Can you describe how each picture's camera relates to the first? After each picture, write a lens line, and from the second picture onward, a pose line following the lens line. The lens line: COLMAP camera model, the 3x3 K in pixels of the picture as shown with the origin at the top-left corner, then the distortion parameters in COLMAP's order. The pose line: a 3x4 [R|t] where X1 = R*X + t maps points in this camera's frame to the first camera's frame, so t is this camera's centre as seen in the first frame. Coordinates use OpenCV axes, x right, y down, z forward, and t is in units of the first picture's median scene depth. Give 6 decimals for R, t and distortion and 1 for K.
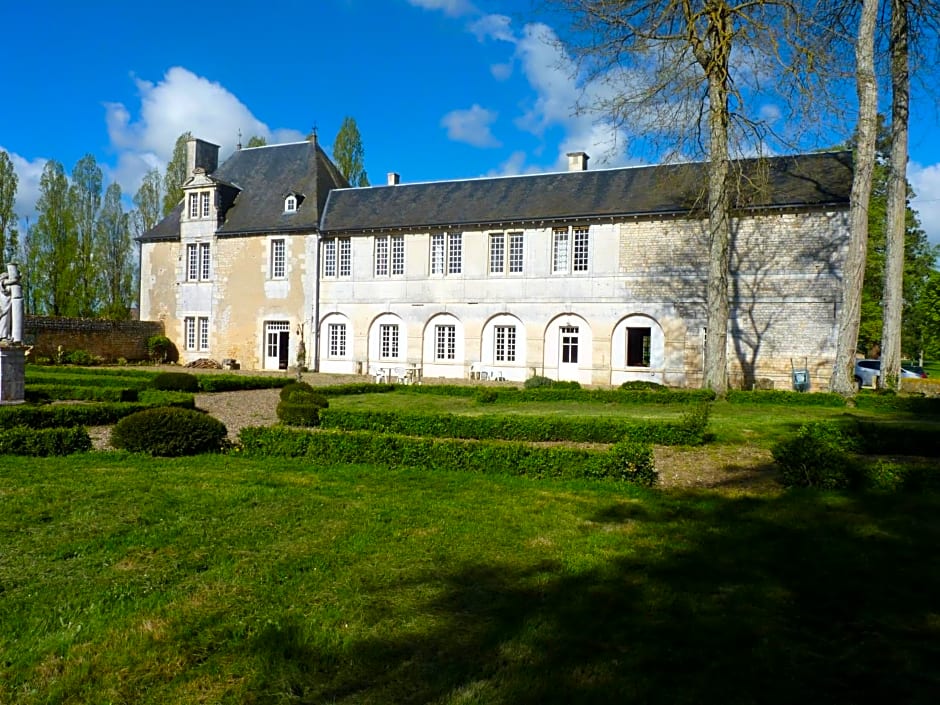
lens RADIAL K [[755.9, 0, 470.0], [0, 755.9, 352.5], [0, 0, 1]] dist [-0.034638, -0.001418]
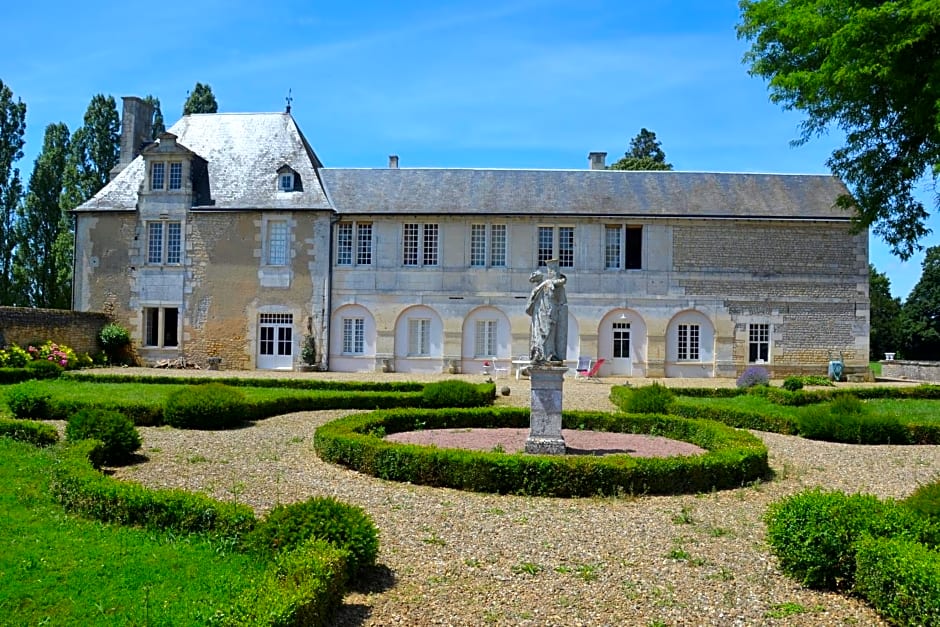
lens RADIAL K [[707.9, 0, 436.9], [0, 707.9, 316.2], [0, 0, 1]] dist [-0.071080, 0.007981]
pose [[0.938204, 0.005781, 0.346035, -0.369205], [0.006070, 0.999432, -0.033155, -0.010521], [-0.346030, 0.033206, 0.937636, 0.171703]]
